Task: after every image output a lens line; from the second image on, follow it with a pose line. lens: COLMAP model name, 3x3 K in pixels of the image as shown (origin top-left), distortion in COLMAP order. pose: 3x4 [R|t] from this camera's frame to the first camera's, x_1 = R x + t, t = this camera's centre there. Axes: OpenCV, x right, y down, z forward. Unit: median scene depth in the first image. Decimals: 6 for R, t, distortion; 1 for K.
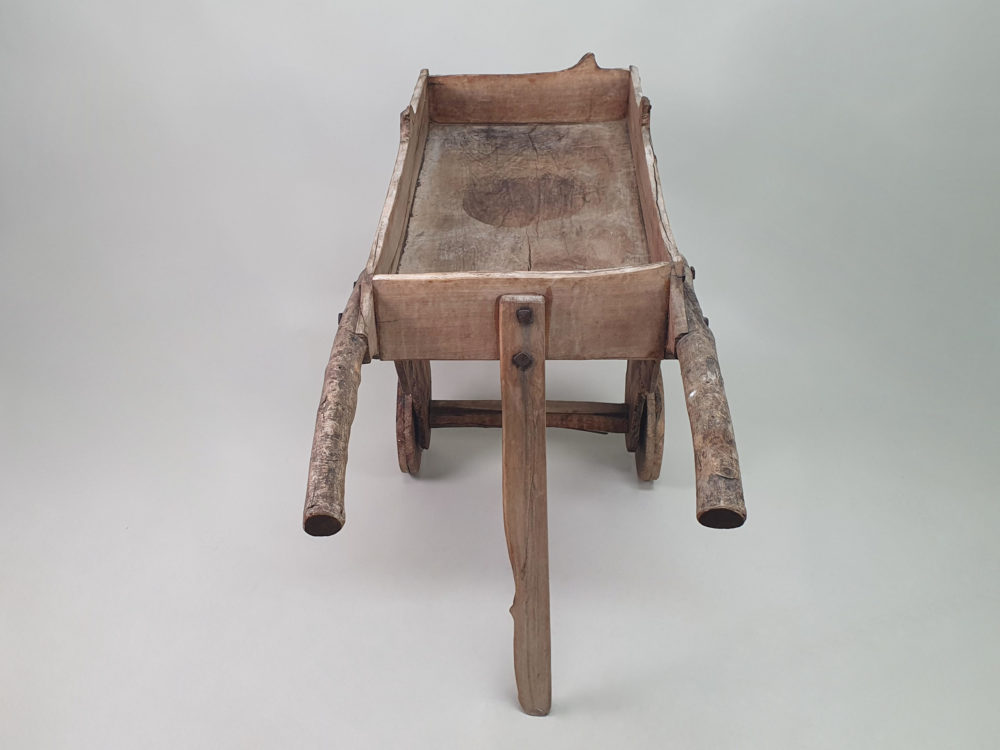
lens RADIAL K [[1158.4, 0, 500.4], [0, 1158.4, 355.8], [0, 0, 1]] dist [0.282373, -1.066537]
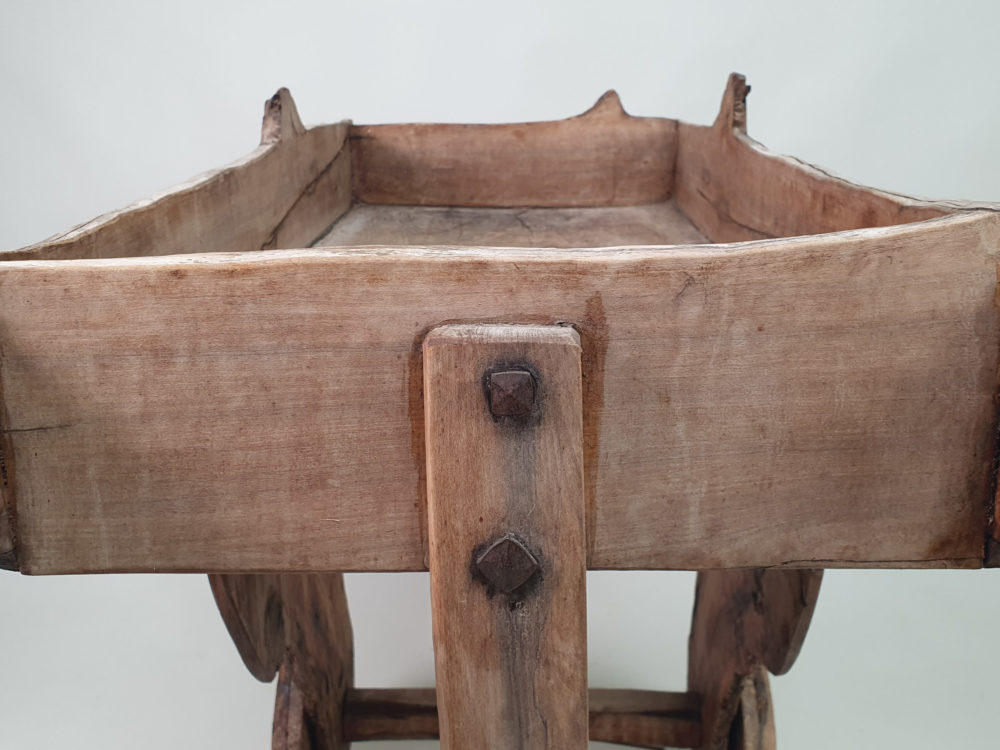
lens RADIAL K [[1056.7, 0, 477.6], [0, 1056.7, 276.0], [0, 0, 1]] dist [0.207240, -0.734009]
pose [[0.999908, -0.008553, -0.010540, 0.010641], [0.004823, 0.949714, -0.313083, 0.012665], [0.012688, 0.313003, 0.949667, 0.513738]]
